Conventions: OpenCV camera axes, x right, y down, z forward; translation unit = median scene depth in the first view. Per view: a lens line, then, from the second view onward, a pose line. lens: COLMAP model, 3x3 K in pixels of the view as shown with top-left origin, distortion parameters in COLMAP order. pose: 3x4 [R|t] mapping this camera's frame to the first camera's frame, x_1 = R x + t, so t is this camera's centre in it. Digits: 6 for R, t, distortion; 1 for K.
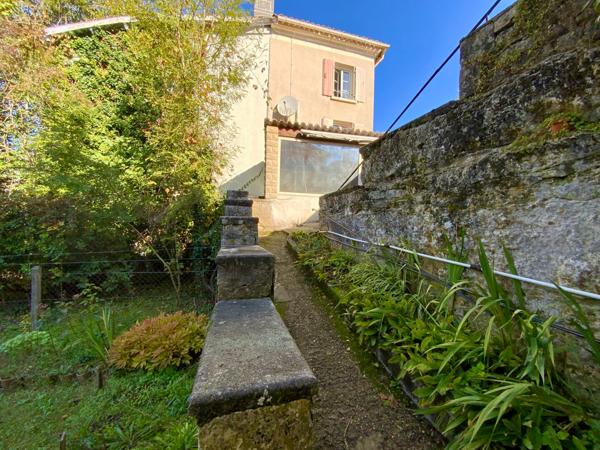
lens RADIAL K [[241.8, 0, 300.0], [0, 241.8, 225.0], [0, 0, 1]] dist [0.003110, -0.013741]
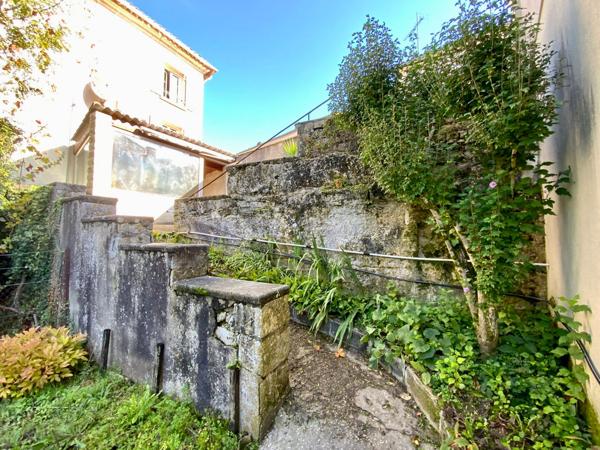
lens RADIAL K [[241.8, 0, 300.0], [0, 241.8, 225.0], [0, 0, 1]] dist [0.003110, -0.013741]
pose [[0.708306, 0.014347, 0.705759, -0.554162], [-0.000762, 0.999808, -0.019560, 0.028922], [-0.705905, 0.013317, 0.708182, -0.274893]]
